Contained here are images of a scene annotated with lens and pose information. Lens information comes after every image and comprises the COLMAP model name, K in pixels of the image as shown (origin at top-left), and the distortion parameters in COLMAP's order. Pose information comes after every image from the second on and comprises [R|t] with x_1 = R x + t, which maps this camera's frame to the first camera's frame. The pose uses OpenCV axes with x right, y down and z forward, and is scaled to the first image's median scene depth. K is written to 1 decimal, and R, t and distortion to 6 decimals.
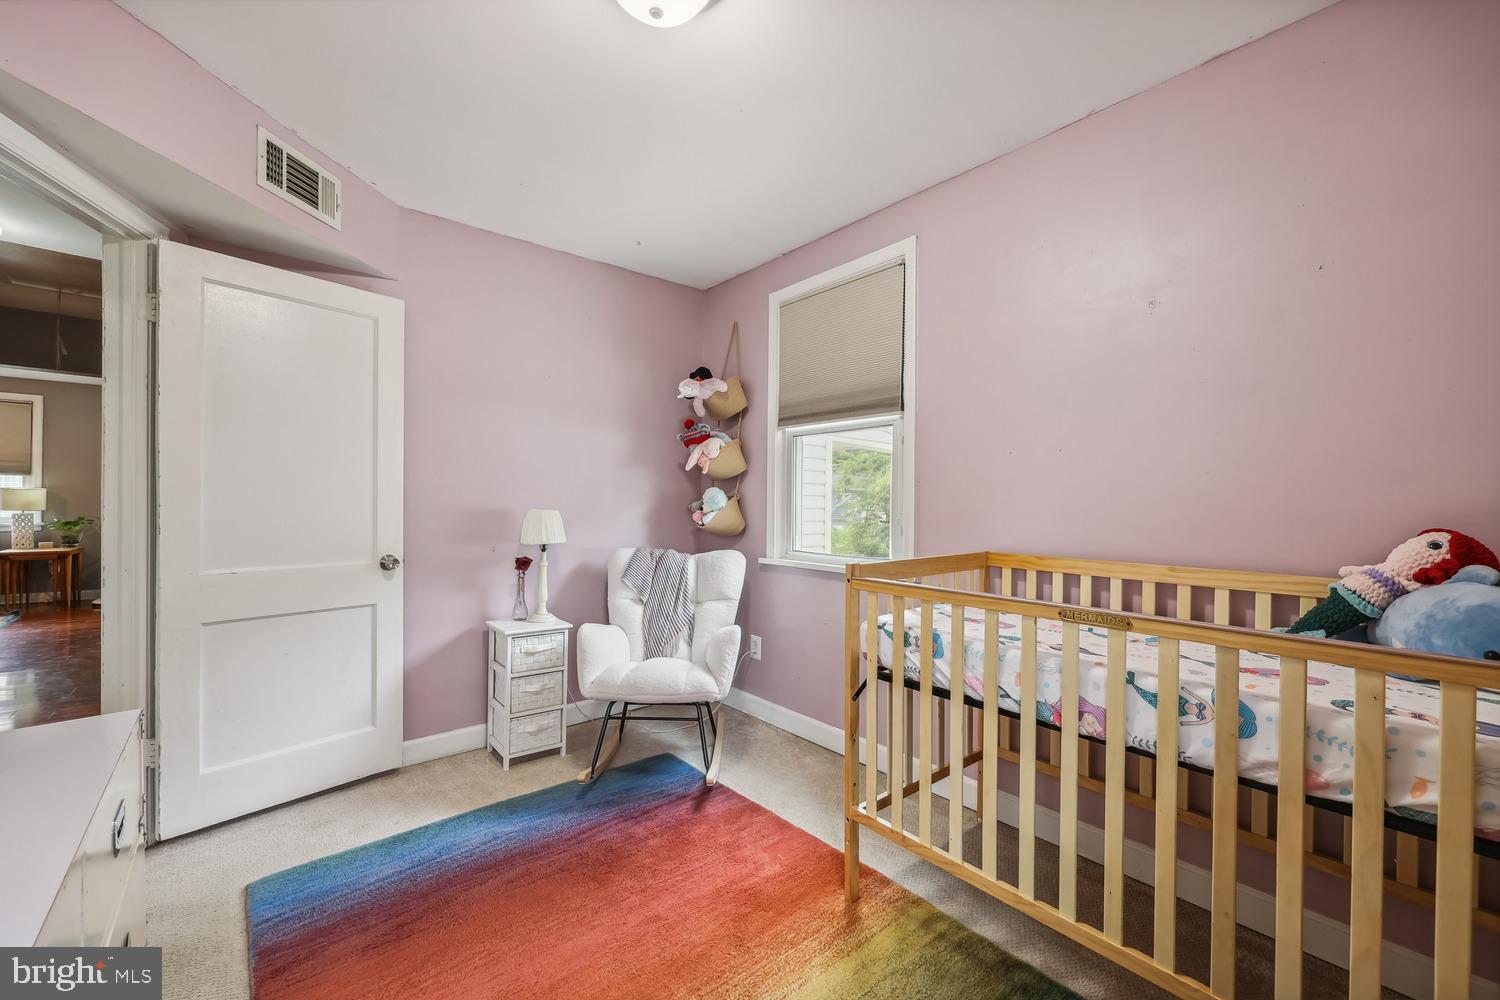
lens RADIAL K [[606.4, 0, 750.0], [0, 606.4, 500.0], [0, 0, 1]] dist [0.000535, 0.000053]
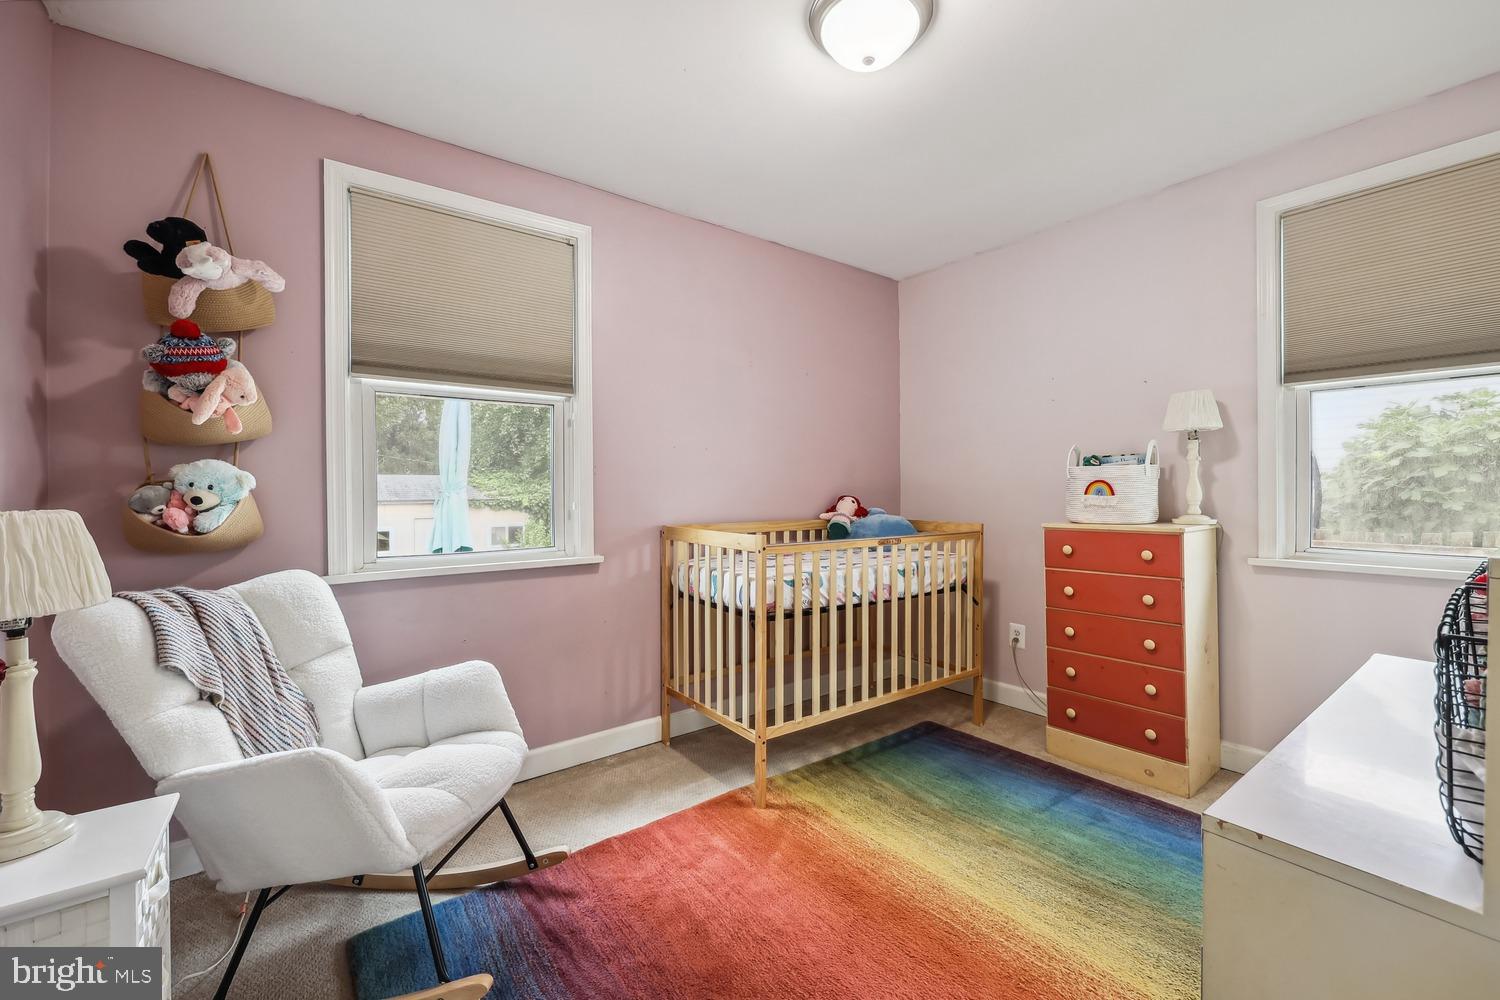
lens RADIAL K [[619.4, 0, 769.1], [0, 619.4, 481.0], [0, 0, 1]] dist [0.001435, 0.000087]
pose [[0.039838, 0.001803, 0.999205, -0.836860], [-0.003208, 0.999993, -0.001676, -0.003915], [-0.999201, -0.003139, 0.039843, 0.715074]]
